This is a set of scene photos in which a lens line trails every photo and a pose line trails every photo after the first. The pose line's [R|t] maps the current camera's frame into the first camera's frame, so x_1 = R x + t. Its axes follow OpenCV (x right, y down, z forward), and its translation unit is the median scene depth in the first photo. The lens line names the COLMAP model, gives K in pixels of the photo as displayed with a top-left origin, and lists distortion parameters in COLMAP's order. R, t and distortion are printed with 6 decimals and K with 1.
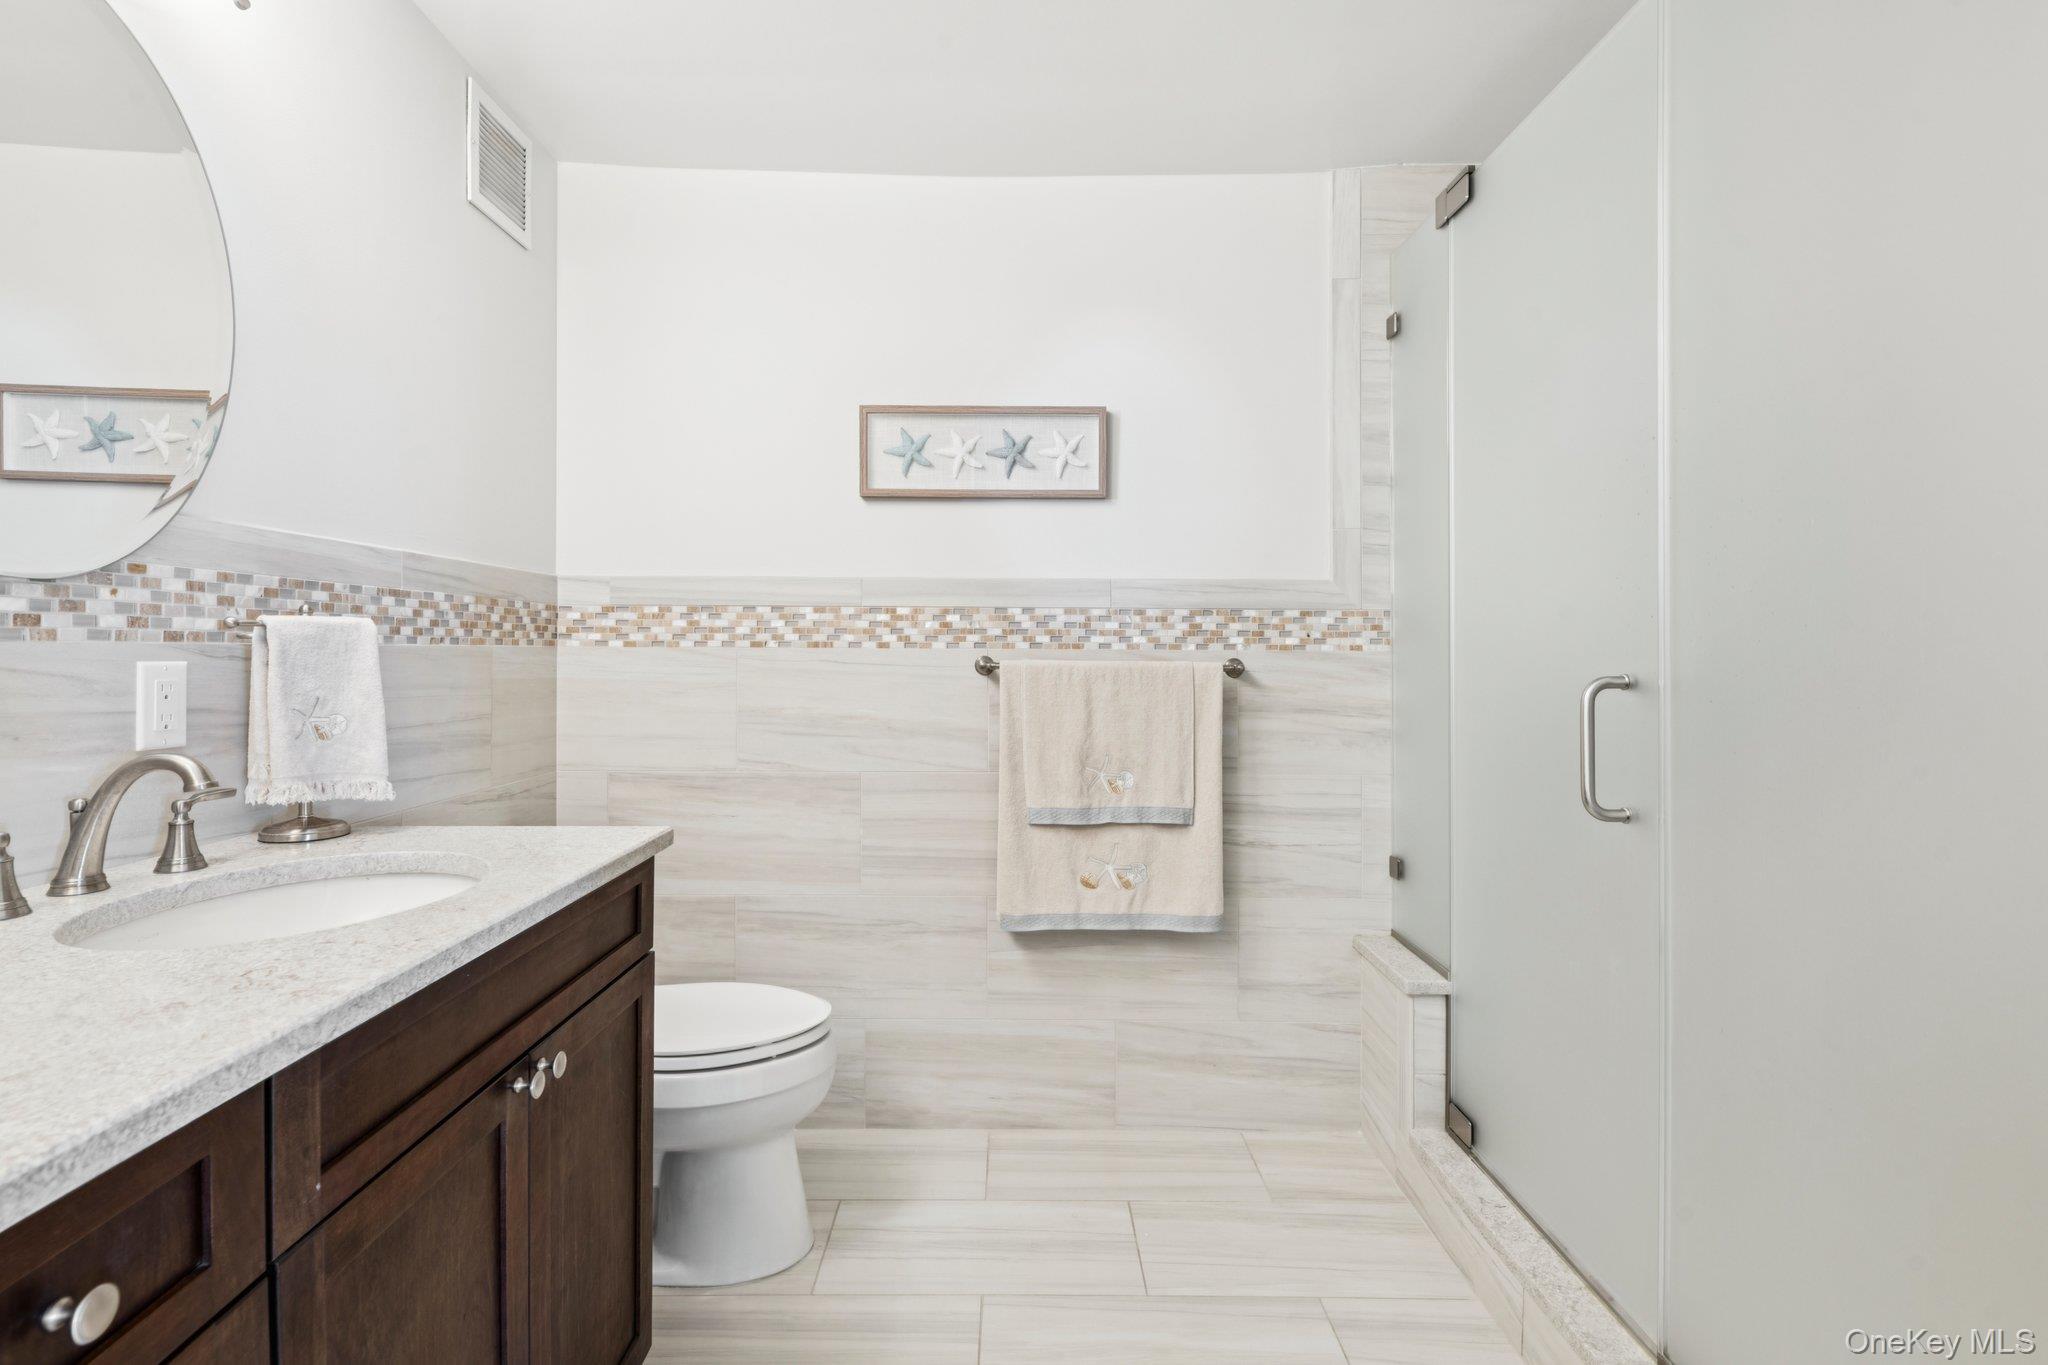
lens RADIAL K [[947.9, 0, 1024.0], [0, 947.9, 655.6], [0, 0, 1]] dist [0.002482, 0.001337]
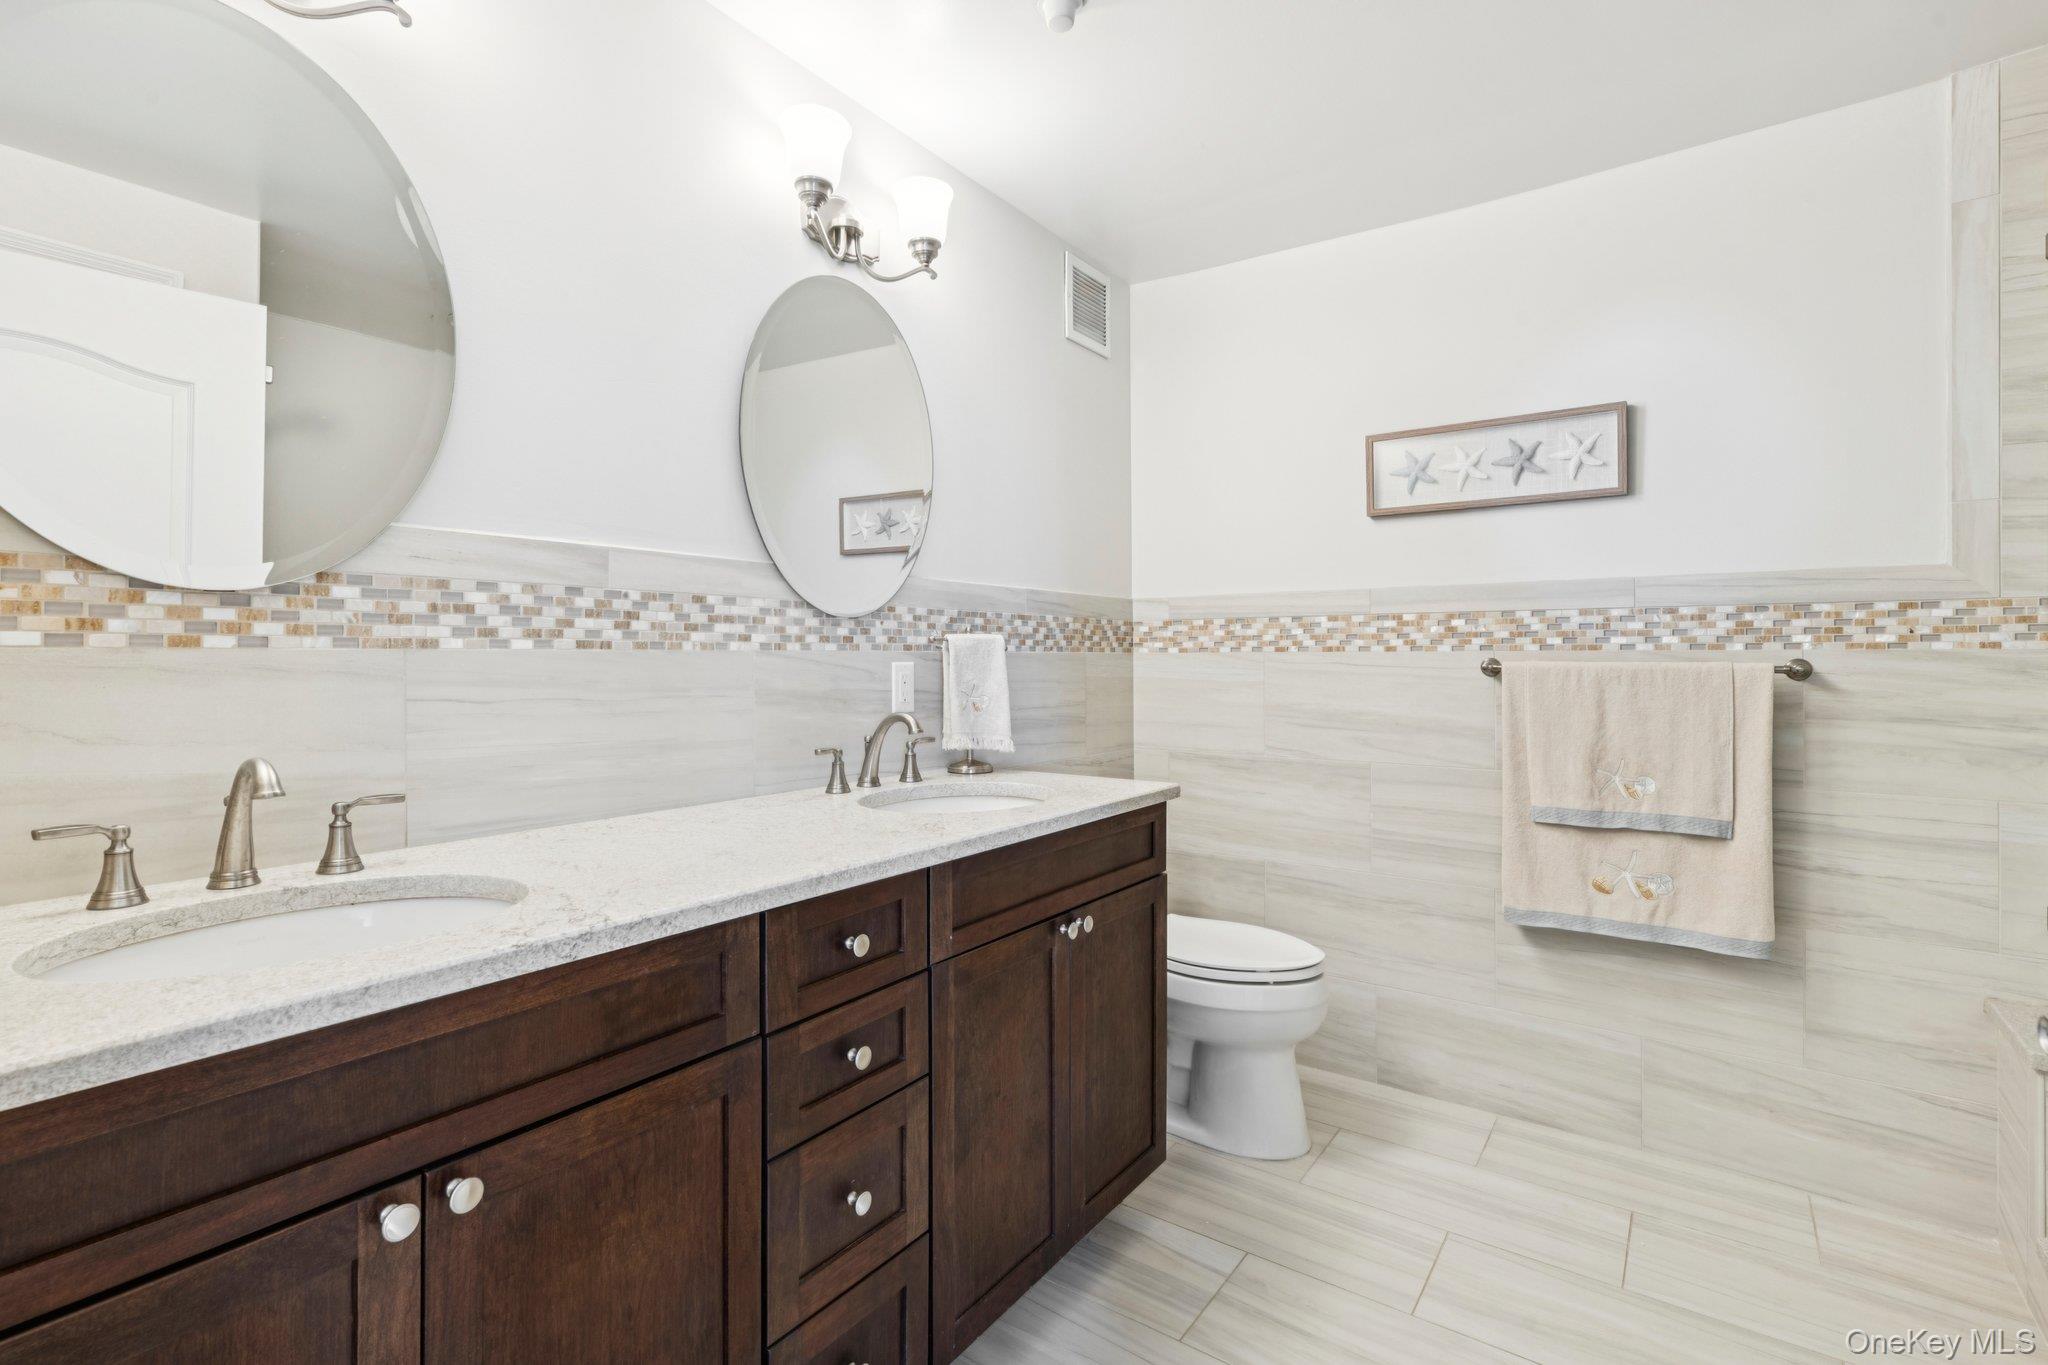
lens RADIAL K [[947.9, 0, 1024.0], [0, 947.9, 655.6], [0, 0, 1]] dist [0.002482, 0.001337]
pose [[0.807681, -0.007832, -0.589567, 0.165185], [0.002735, 0.999951, -0.009536, 0.006511], [0.589613, 0.006090, 0.807663, -0.151437]]
